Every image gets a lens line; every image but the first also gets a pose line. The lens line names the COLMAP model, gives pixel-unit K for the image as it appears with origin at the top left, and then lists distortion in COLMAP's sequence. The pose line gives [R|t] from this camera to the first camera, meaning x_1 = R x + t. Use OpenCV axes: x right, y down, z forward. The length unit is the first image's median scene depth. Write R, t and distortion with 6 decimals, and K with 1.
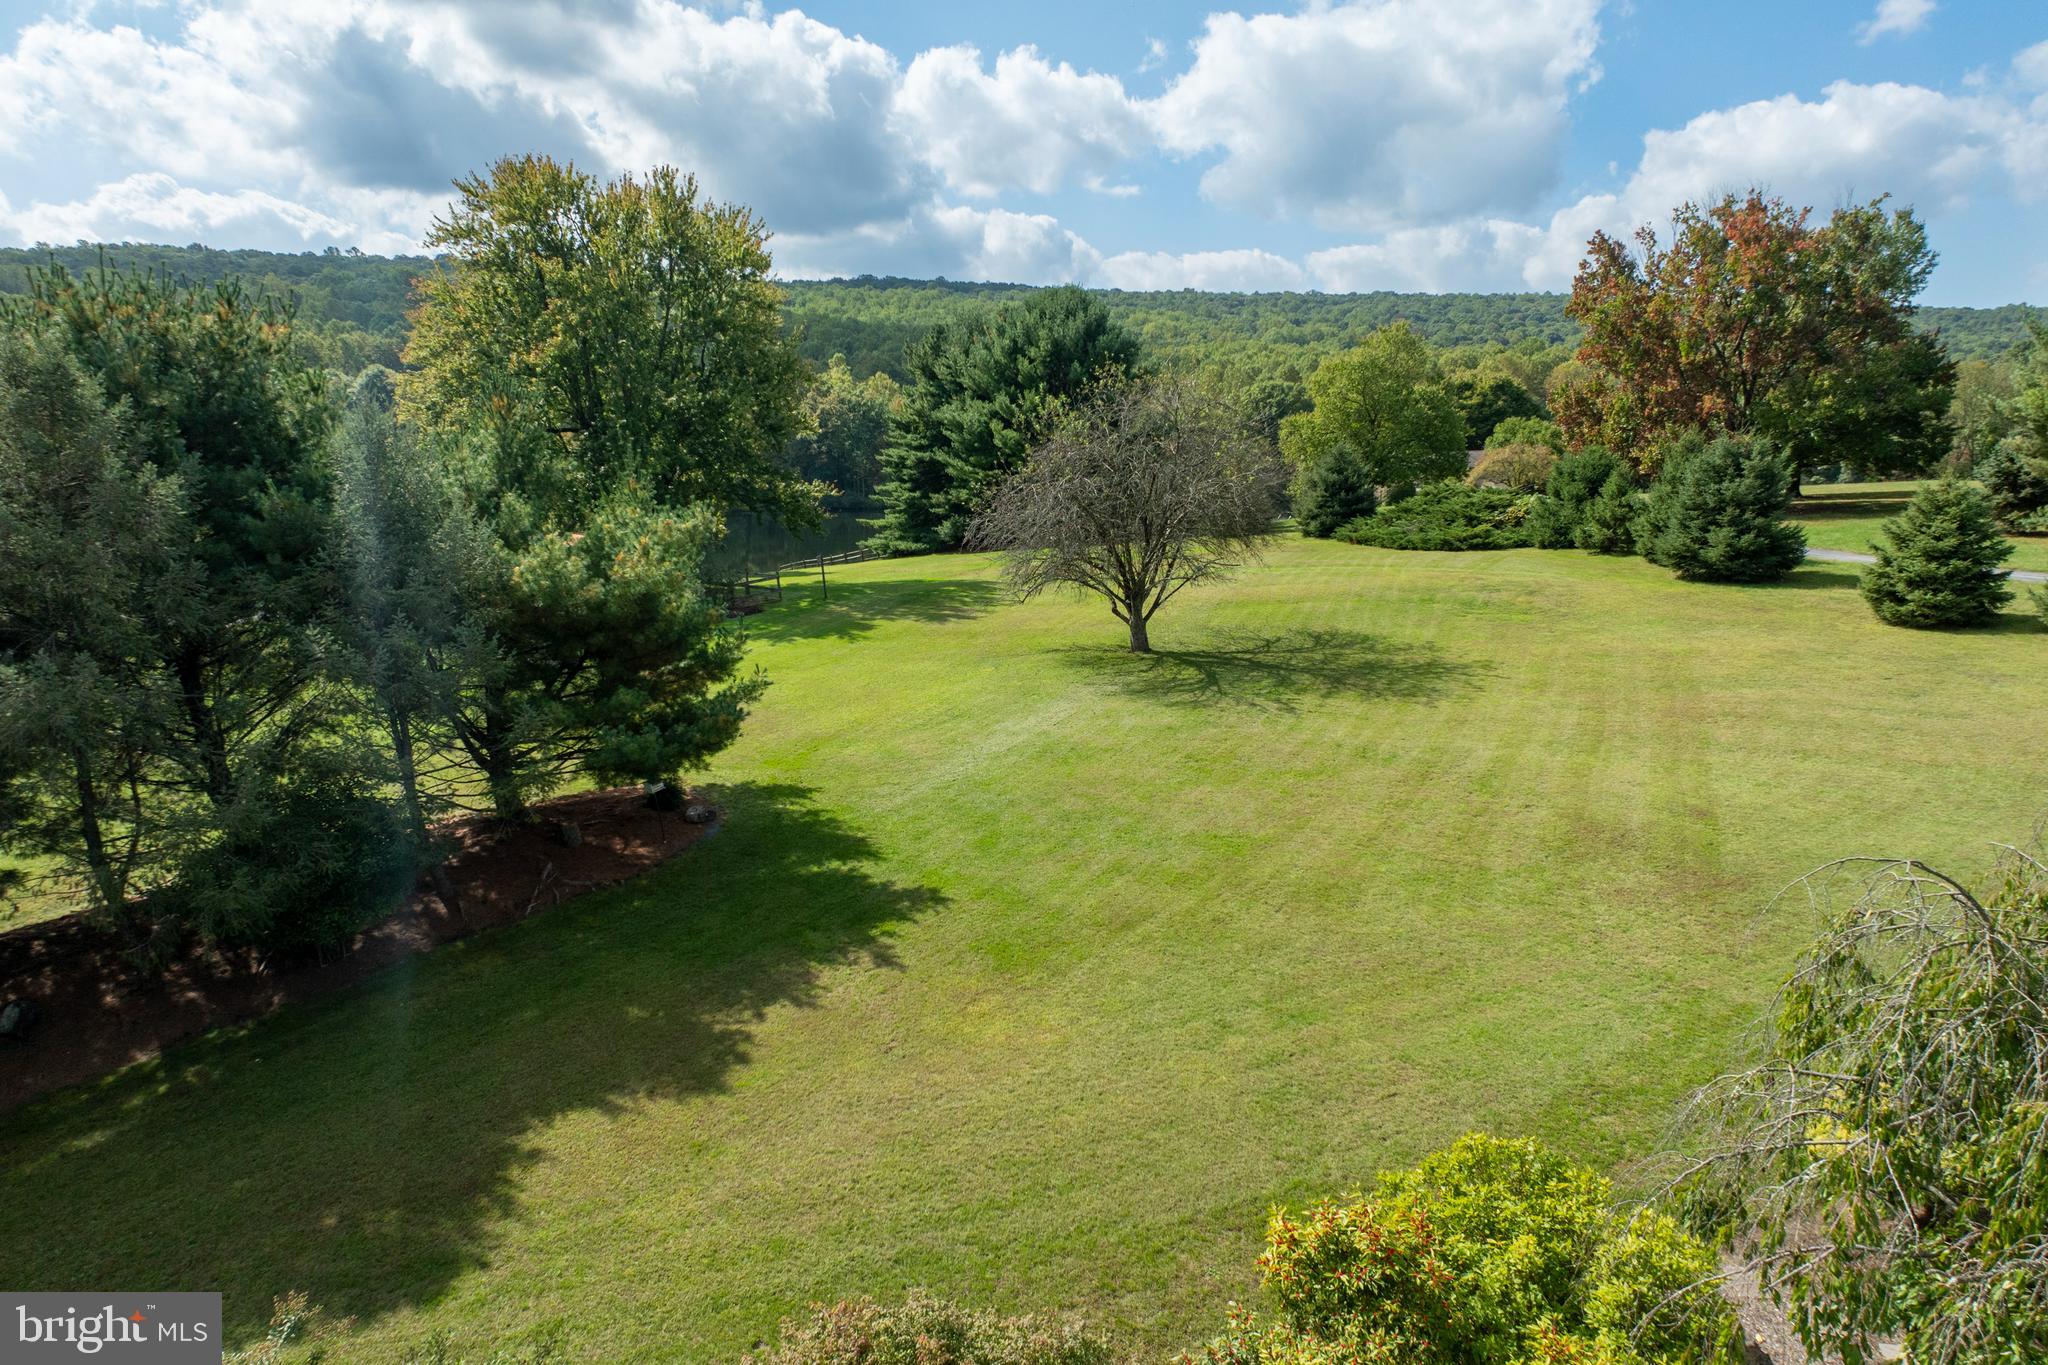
lens RADIAL K [[1248.1, 0, 1034.2], [0, 1248.1, 685.6], [0, 0, 1]] dist [-0.002323, -0.001934]
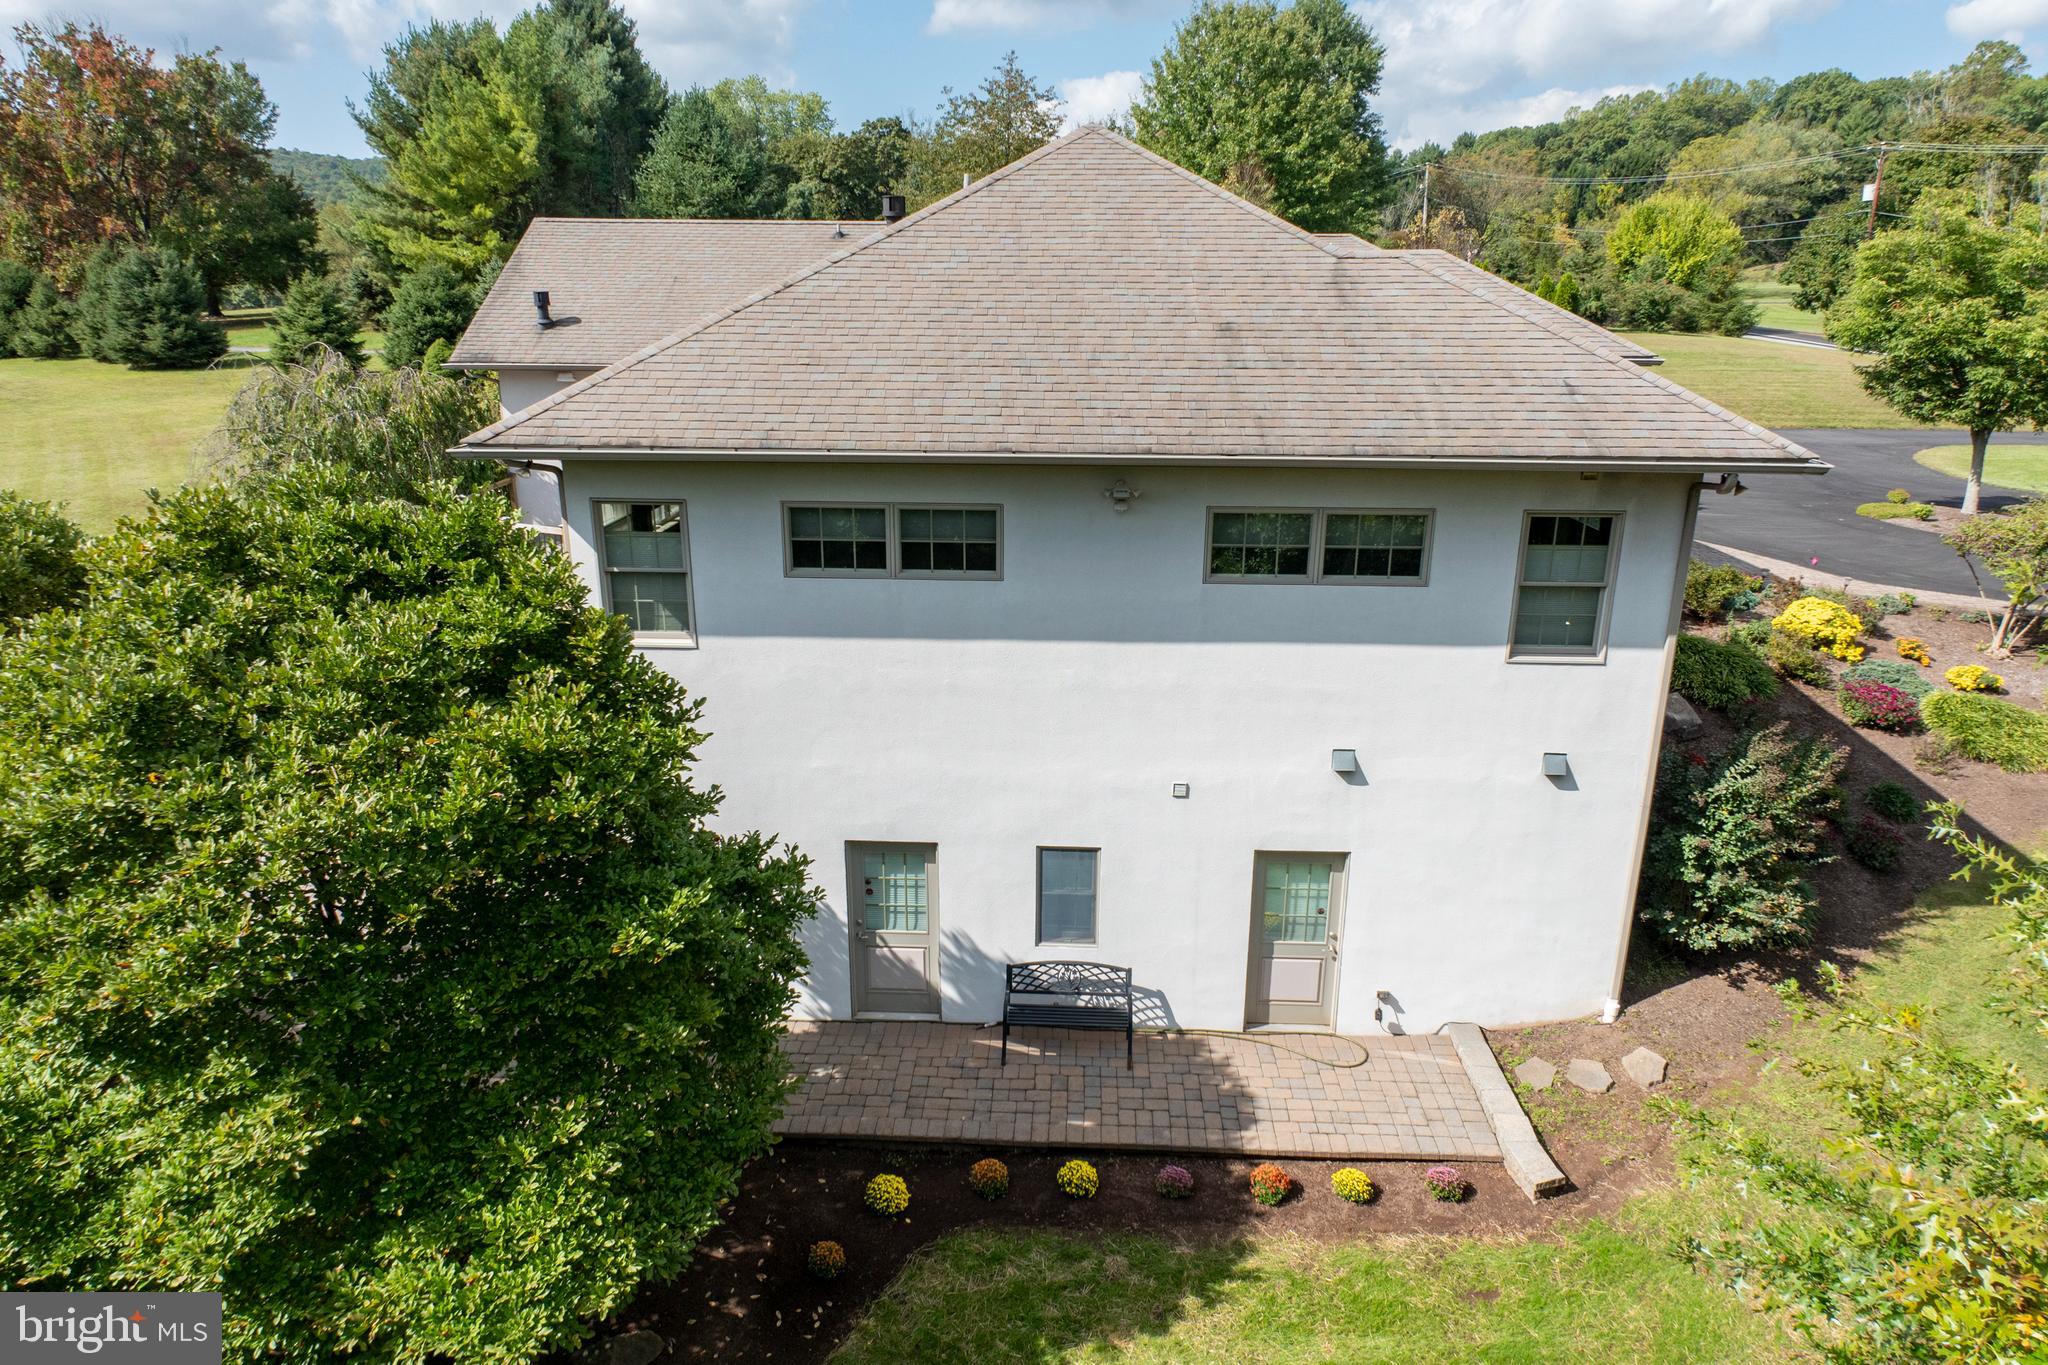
lens RADIAL K [[1248.1, 0, 1034.2], [0, 1248.1, 685.6], [0, 0, 1]] dist [-0.002323, -0.001934]
pose [[0.455212, -0.265048, 0.850019, -0.125384], [0.164441, 0.963270, 0.212298, 0.064380], [-0.875067, 0.043137, 0.482076, -0.218685]]
